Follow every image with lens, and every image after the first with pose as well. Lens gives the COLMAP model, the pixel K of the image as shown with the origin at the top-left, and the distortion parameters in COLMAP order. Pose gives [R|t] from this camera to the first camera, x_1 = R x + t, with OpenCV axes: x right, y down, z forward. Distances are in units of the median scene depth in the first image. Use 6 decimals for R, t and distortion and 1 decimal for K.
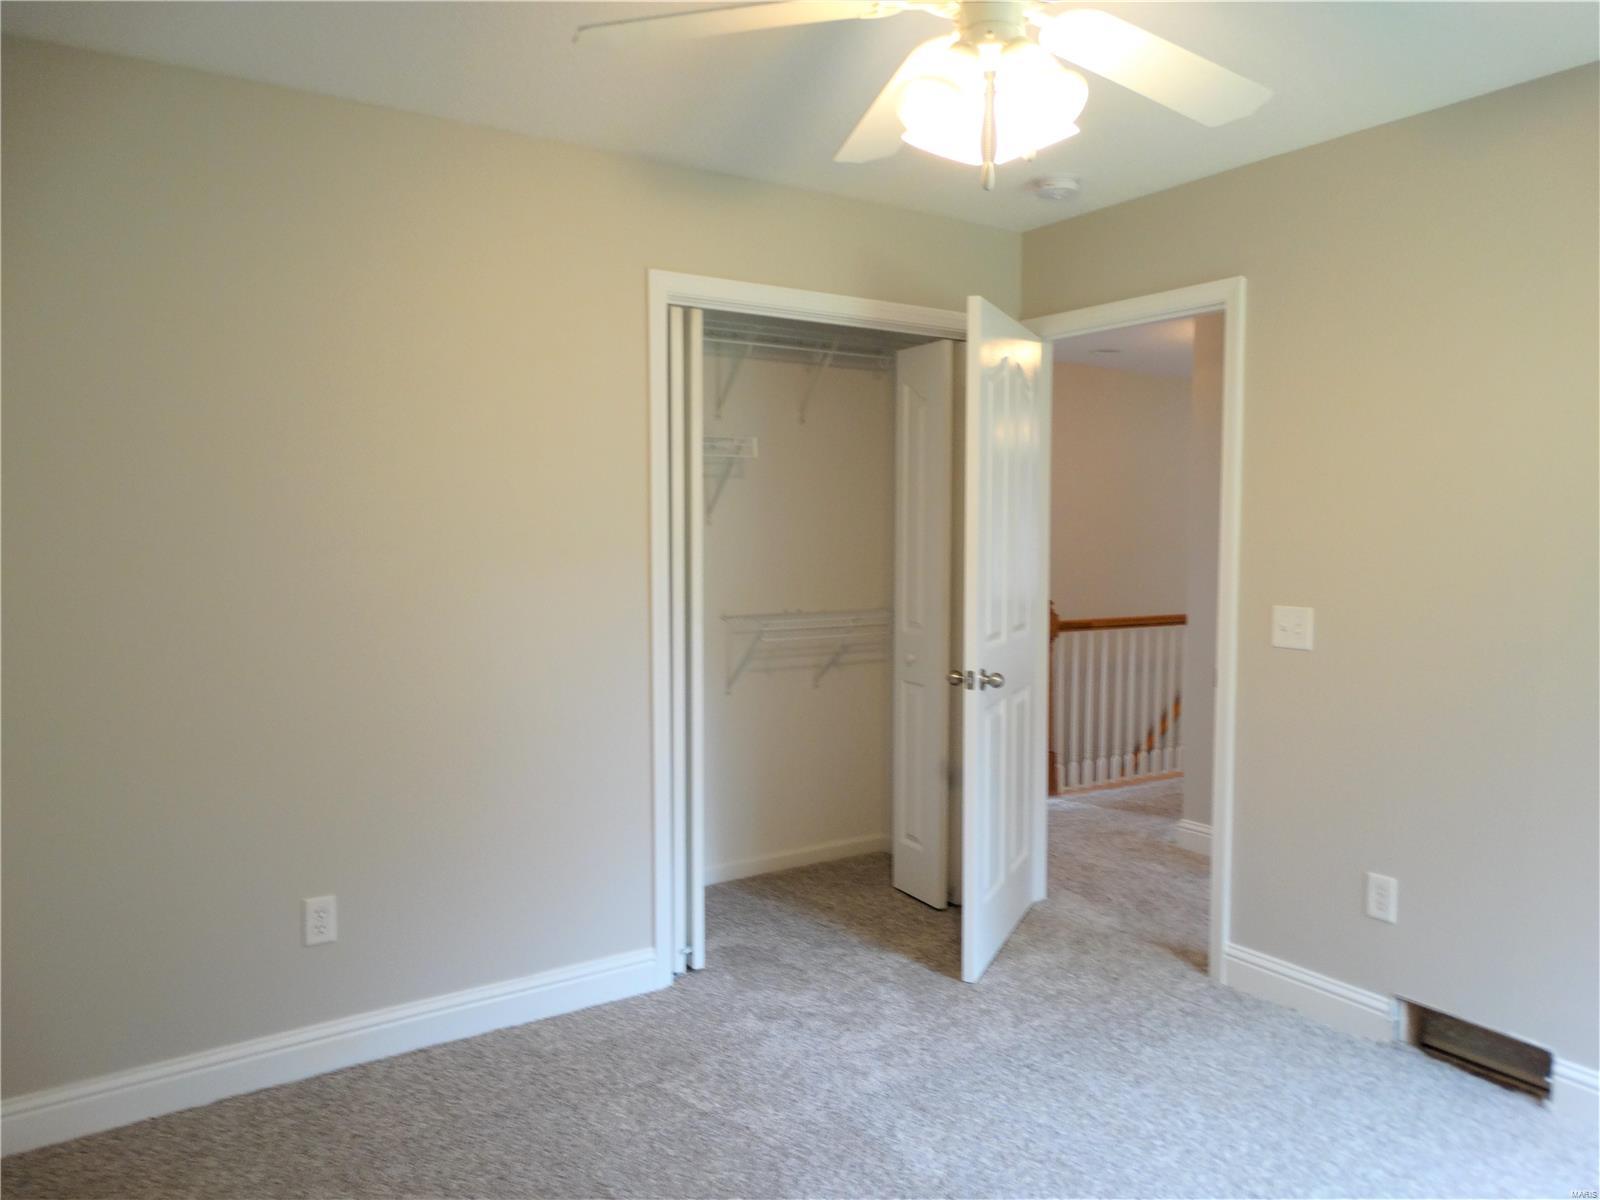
lens RADIAL K [[1133.4, 0, 793.9], [0, 1133.4, 582.5], [0, 0, 1]] dist [-0.008985, -0.001585]
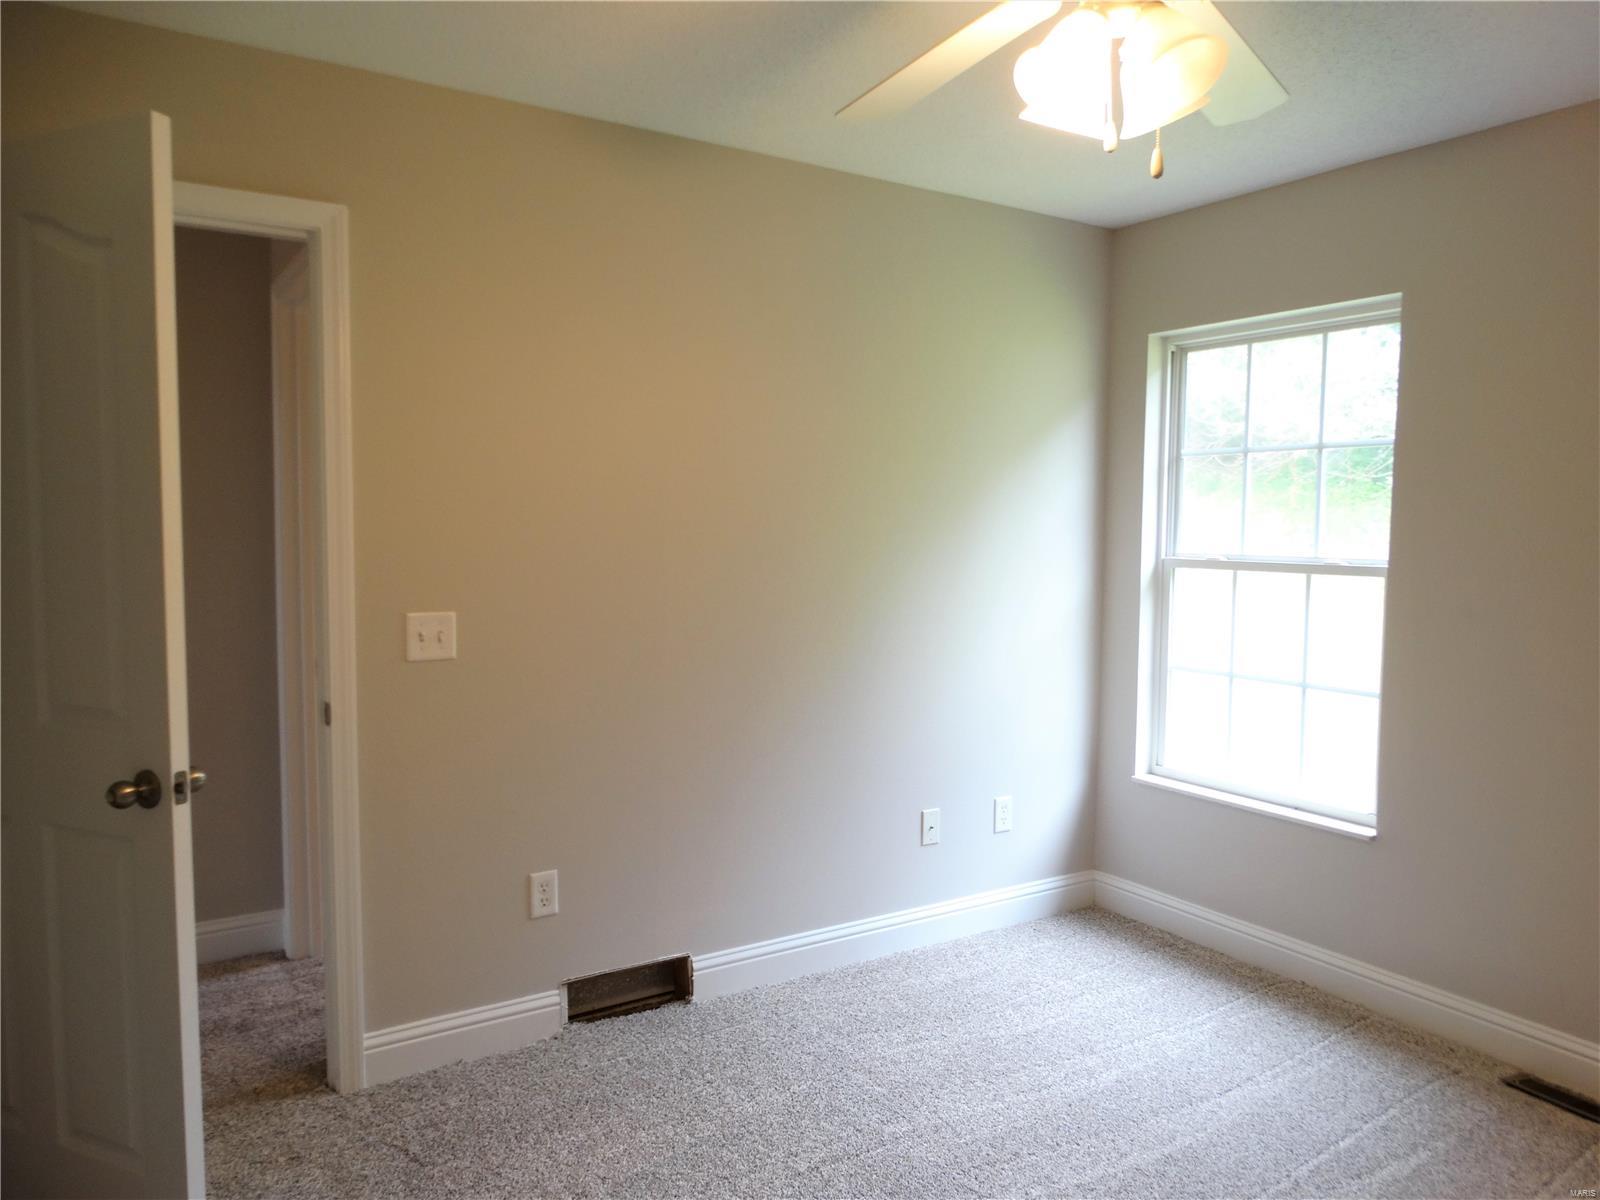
lens RADIAL K [[1136.1, 0, 819.8], [0, 1136.1, 590.6], [0, 0, 1]] dist [0.021246, -0.022555]
pose [[0.000570, -0.063985, 0.997951, -0.465504], [0.046292, 0.996883, 0.063890, -0.040490], [-0.998928, 0.046161, 0.003530, 0.744750]]
